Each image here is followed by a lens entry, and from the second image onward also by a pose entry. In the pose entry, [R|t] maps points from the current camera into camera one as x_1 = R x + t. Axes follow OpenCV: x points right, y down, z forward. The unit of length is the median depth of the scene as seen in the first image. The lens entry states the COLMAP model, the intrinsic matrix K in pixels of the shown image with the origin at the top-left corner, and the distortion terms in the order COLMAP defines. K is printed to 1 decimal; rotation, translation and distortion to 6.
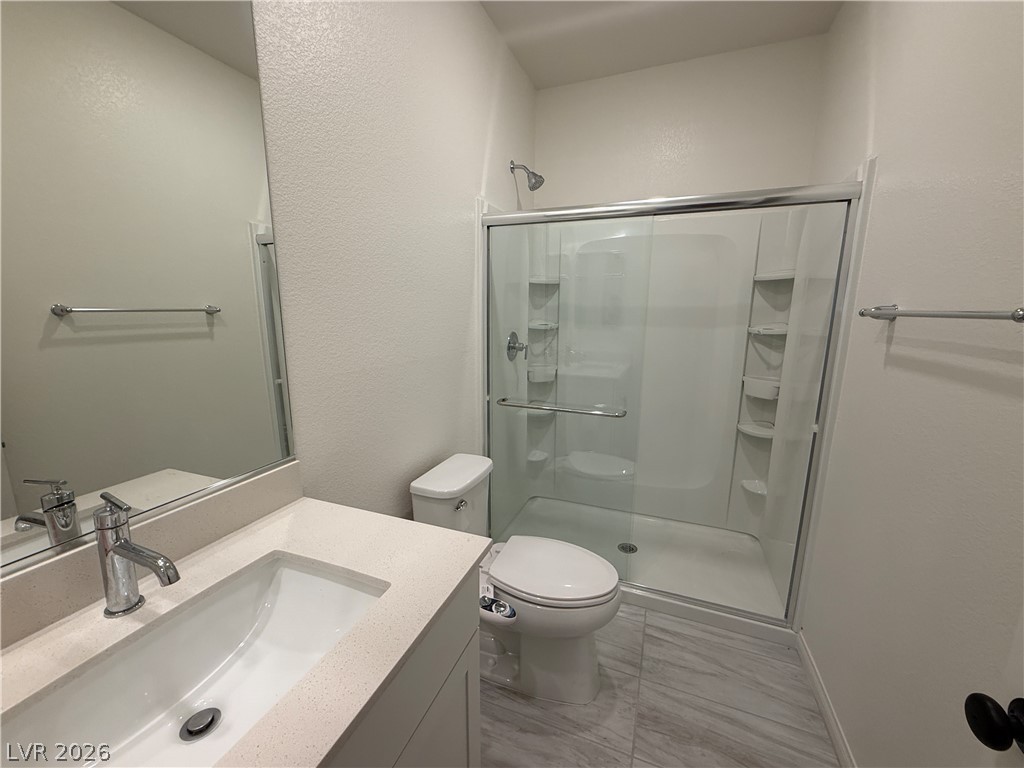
lens RADIAL K [[409.3, 0, 510.9], [0, 409.3, 384.8], [0, 0, 1]] dist [-0.000347, 0.000032]
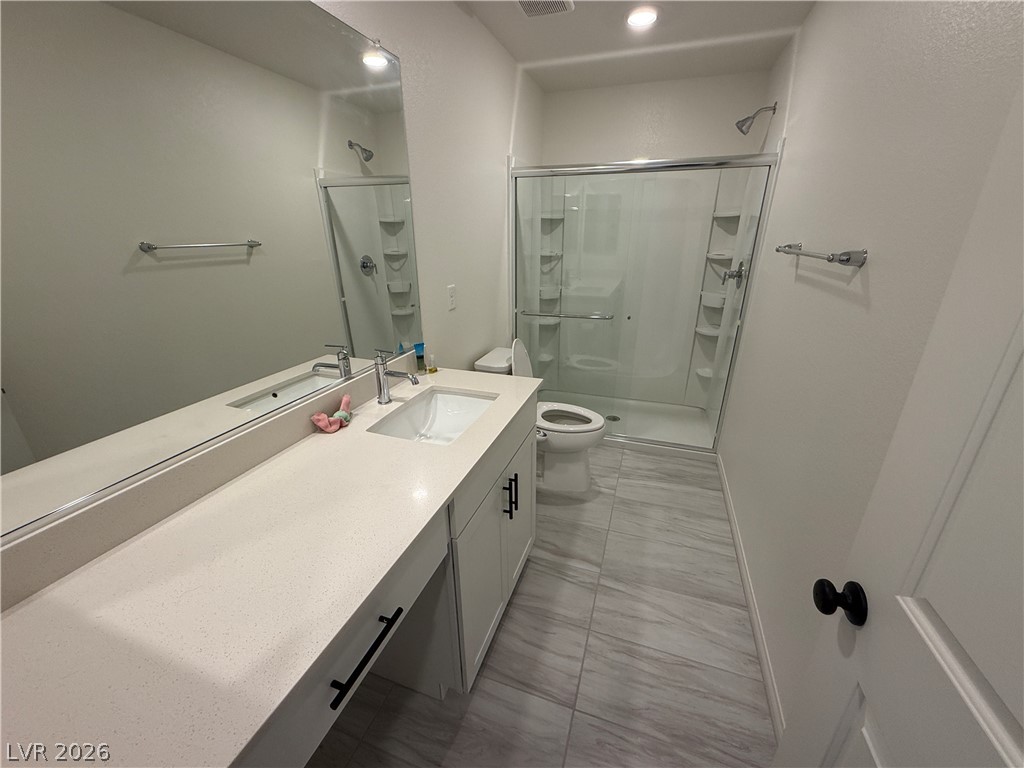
lens RADIAL K [[411.2, 0, 508.6], [0, 411.2, 383.6], [0, 0, 1]] dist [0.017653, 0.000021]
pose [[0.999428, -0.022597, 0.025160, -0.120000], [0.017686, 0.983385, 0.180668, 0.024159], [-0.028825, -0.180119, 0.983222, -0.409310]]
